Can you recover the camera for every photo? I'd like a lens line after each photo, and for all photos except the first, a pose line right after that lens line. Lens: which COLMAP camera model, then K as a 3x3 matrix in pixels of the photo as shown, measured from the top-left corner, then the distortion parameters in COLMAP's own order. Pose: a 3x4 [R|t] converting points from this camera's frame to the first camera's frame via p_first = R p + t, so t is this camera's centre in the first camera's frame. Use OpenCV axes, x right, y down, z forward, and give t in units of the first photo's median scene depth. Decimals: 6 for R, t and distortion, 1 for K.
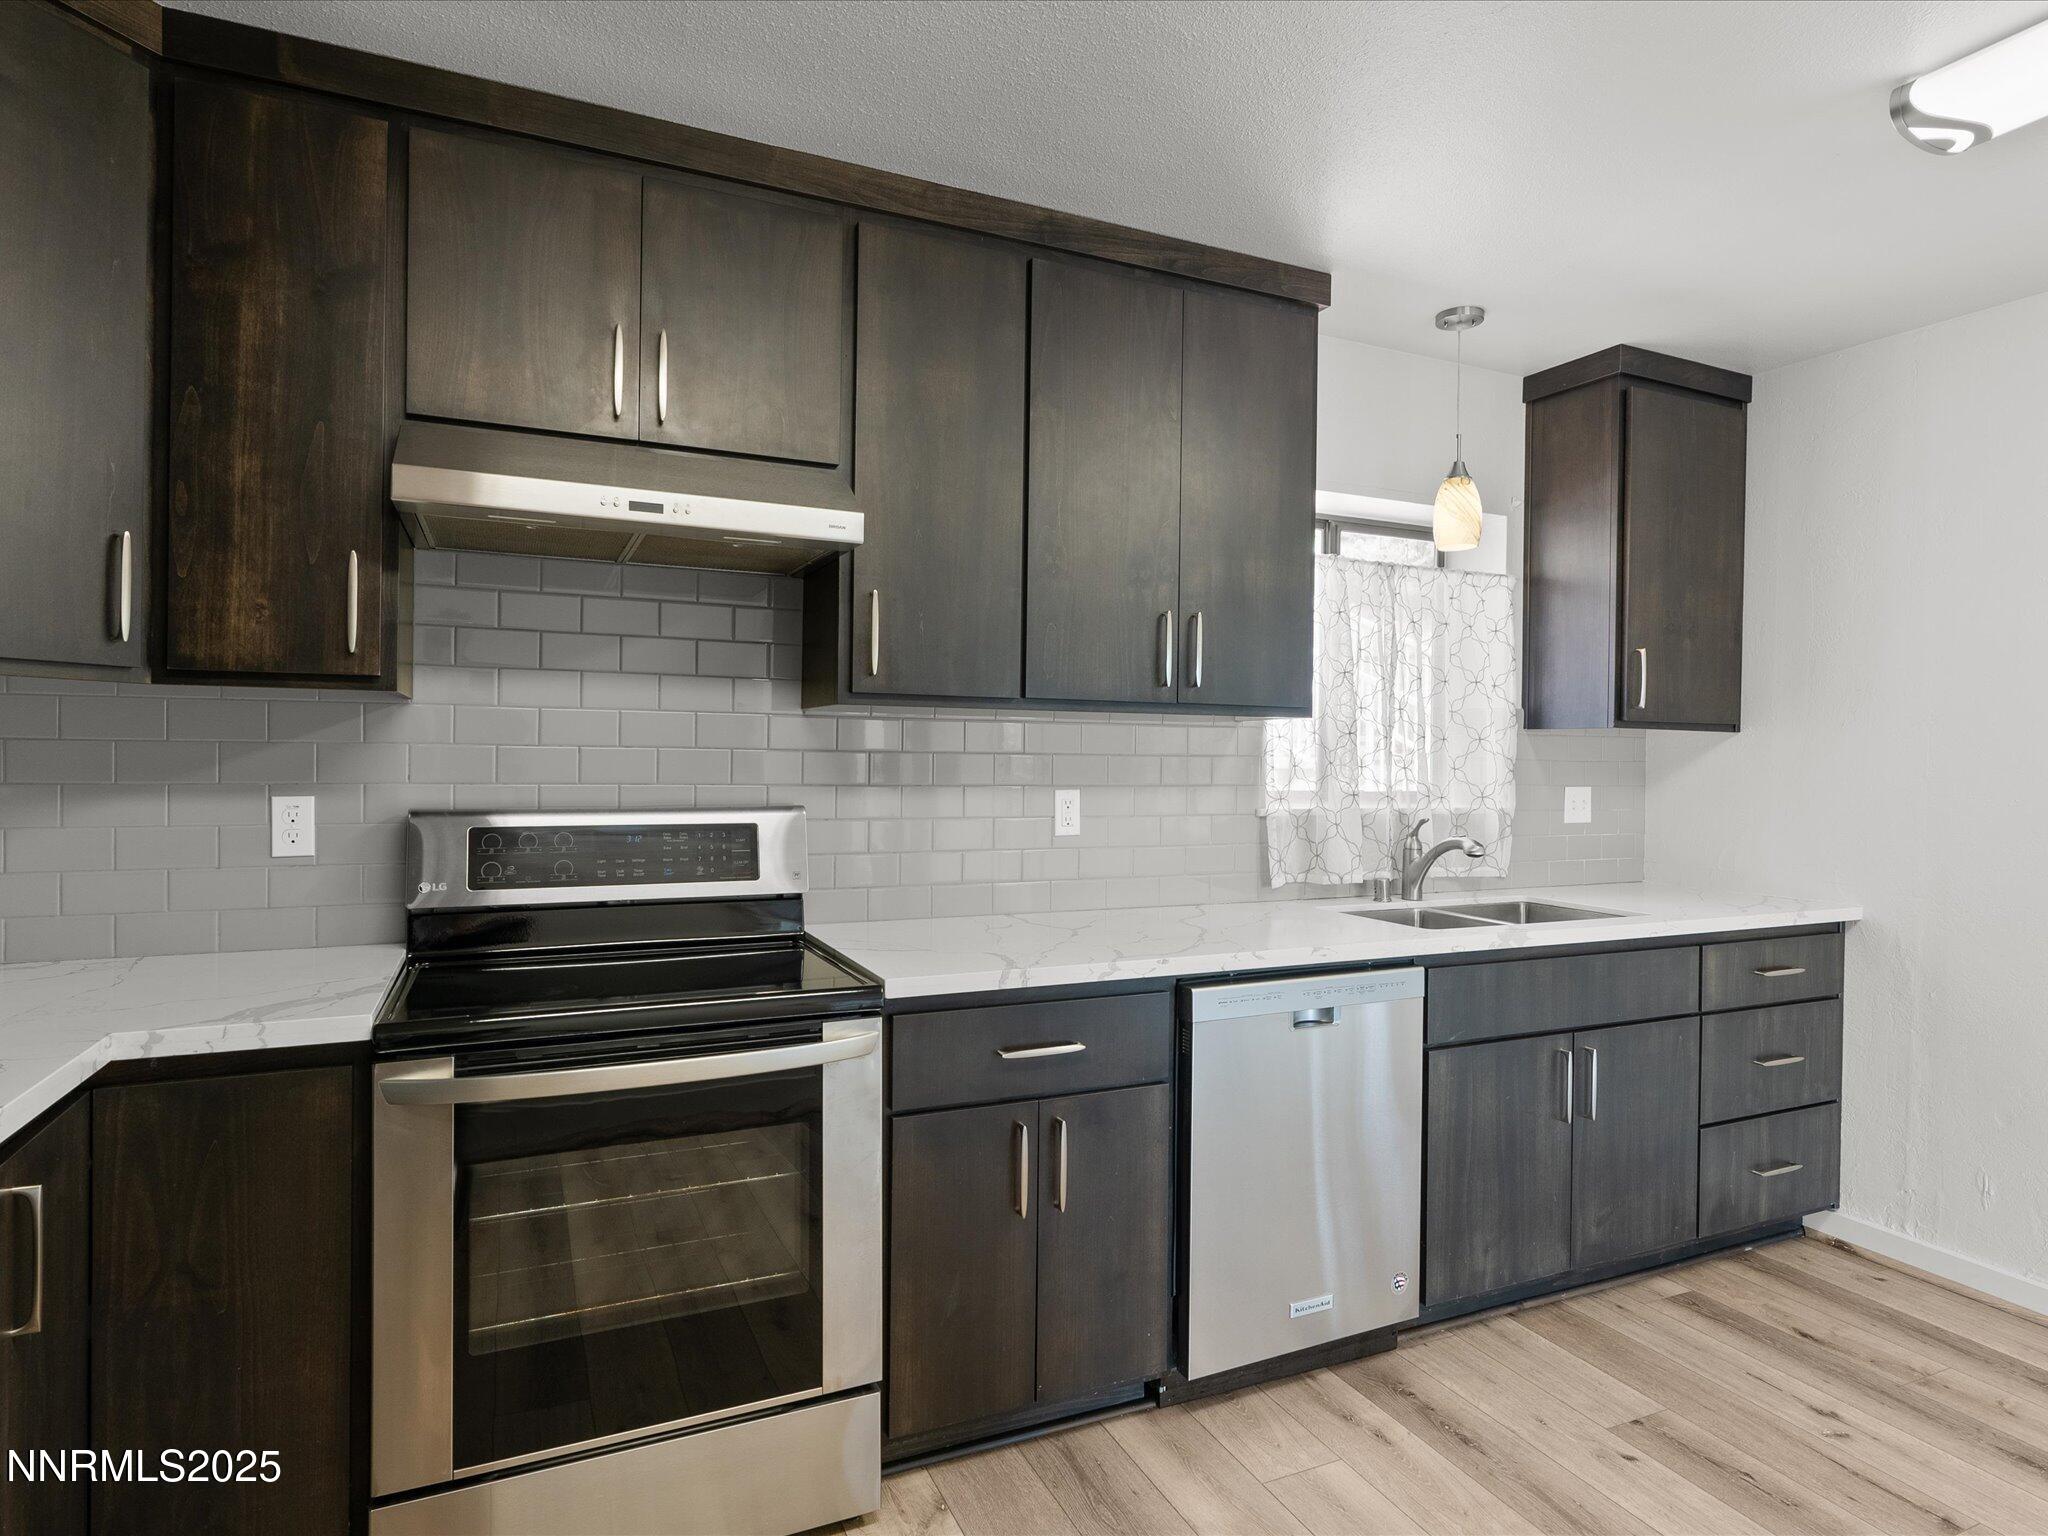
lens RADIAL K [[1114.9, 0, 1014.6], [0, 1114.9, 771.9], [0, 0, 1]] dist [-0.003448, -0.000205]
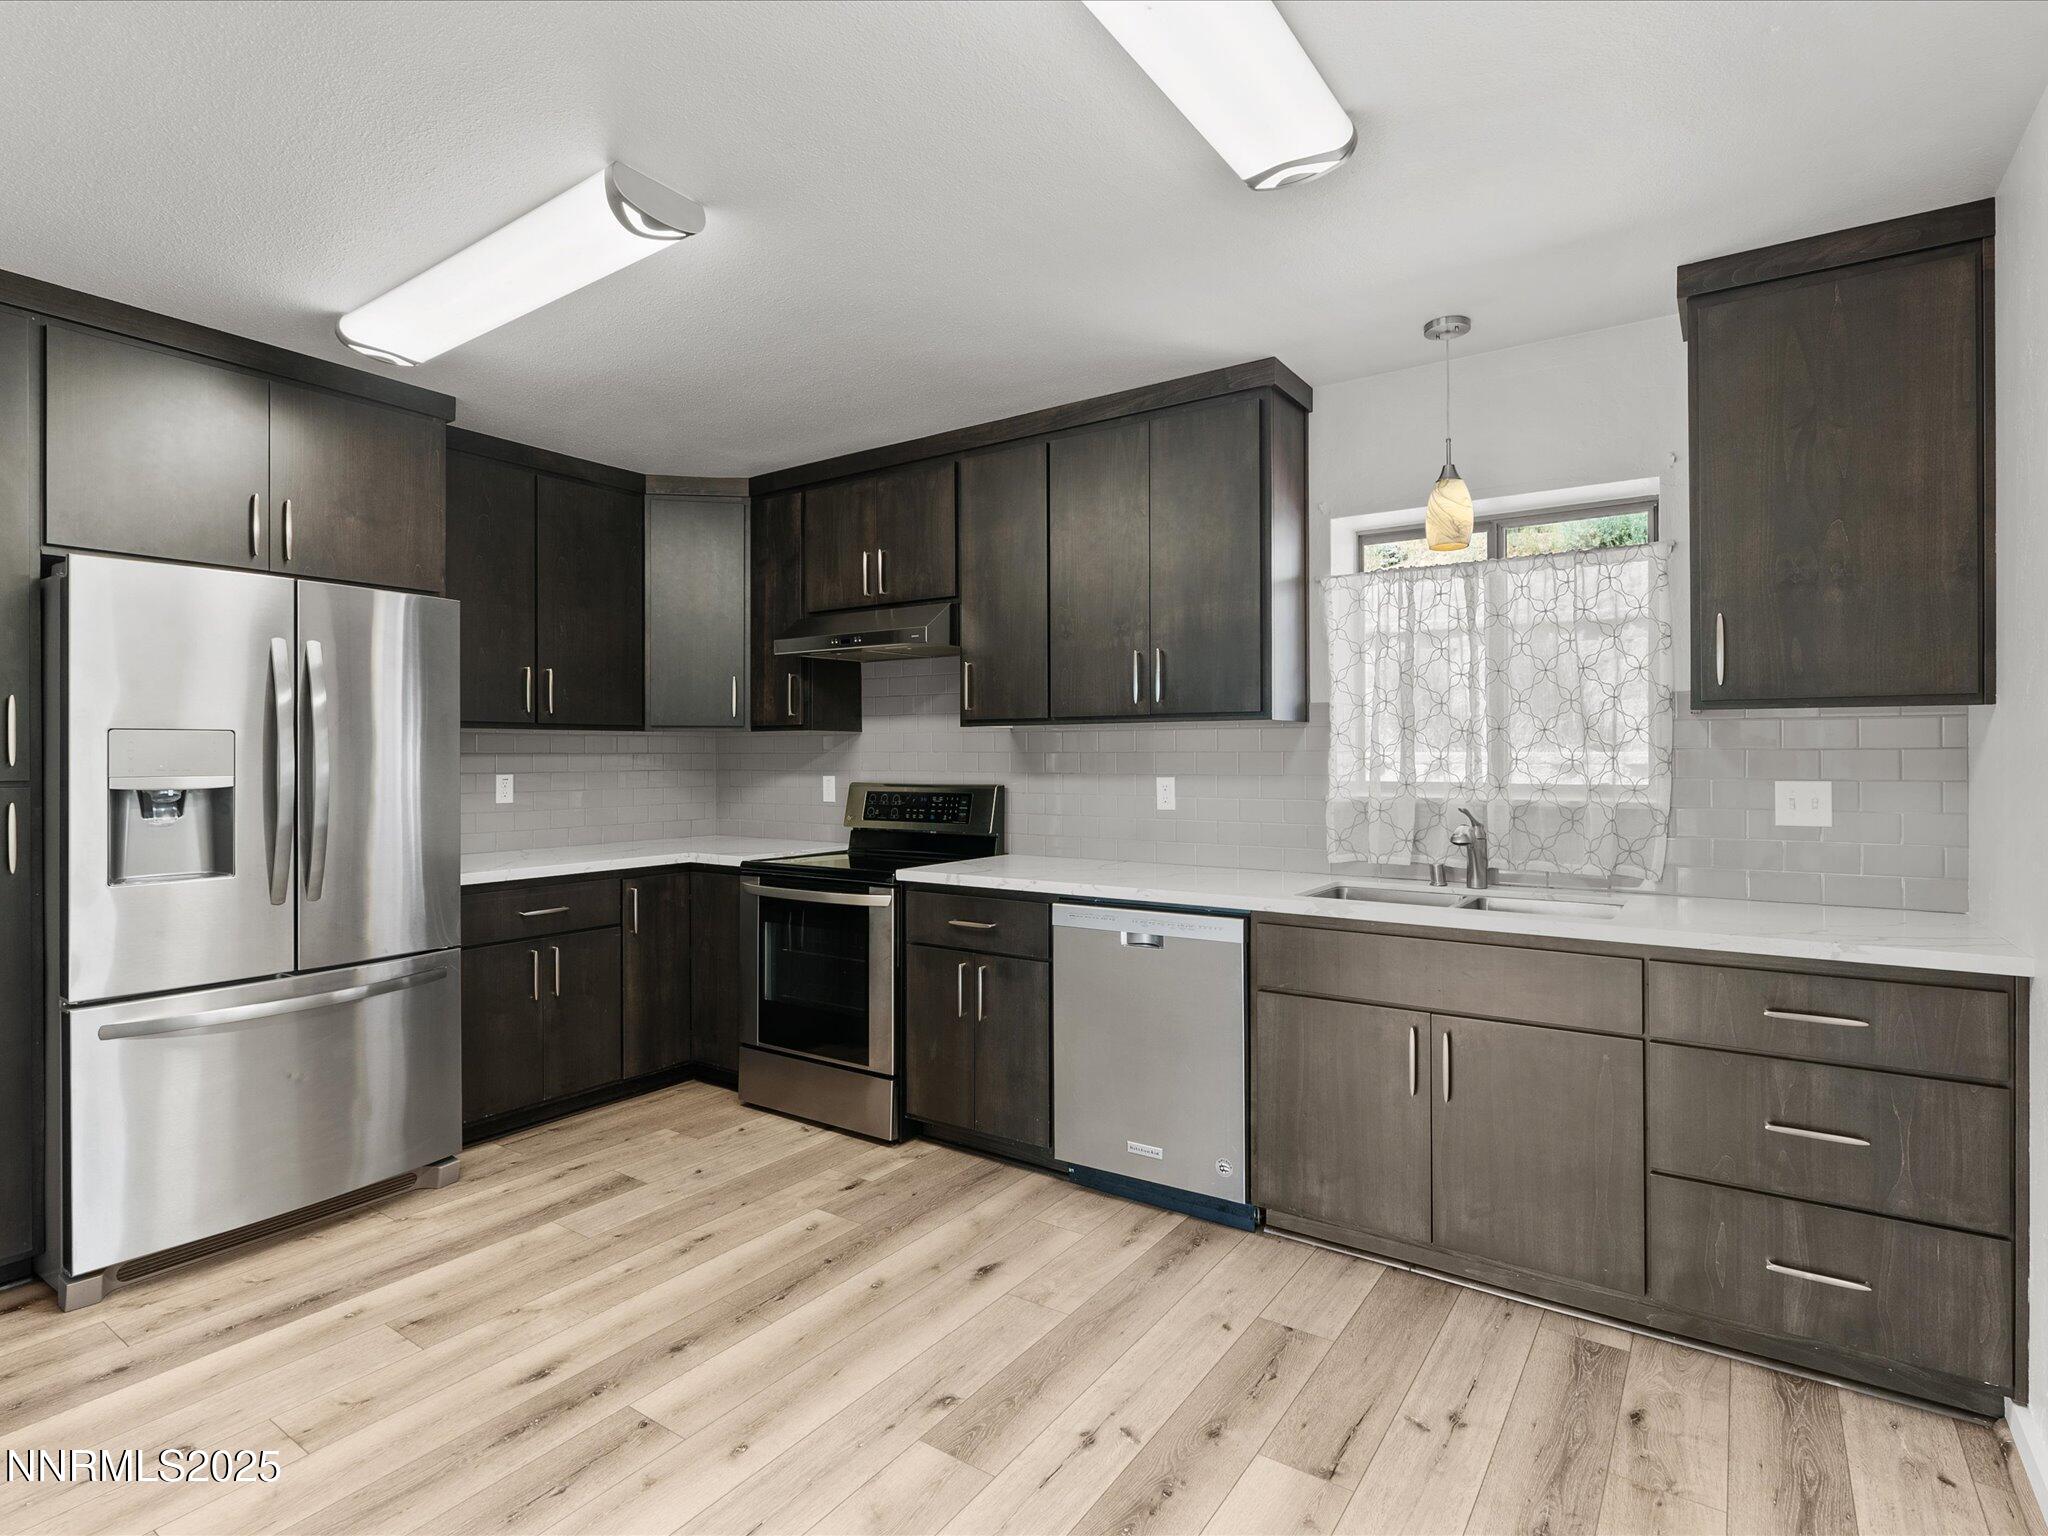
lens RADIAL K [[1037.9, 0, 1025.7], [0, 1037.9, 763.3], [0, 0, 1]] dist [-0.005019, 0.000818]
pose [[0.526171, -0.005710, -0.850360, 1.228945], [-0.002817, 0.999960, -0.008457, 0.011796], [0.850374, 0.006846, 0.526134, 0.189383]]
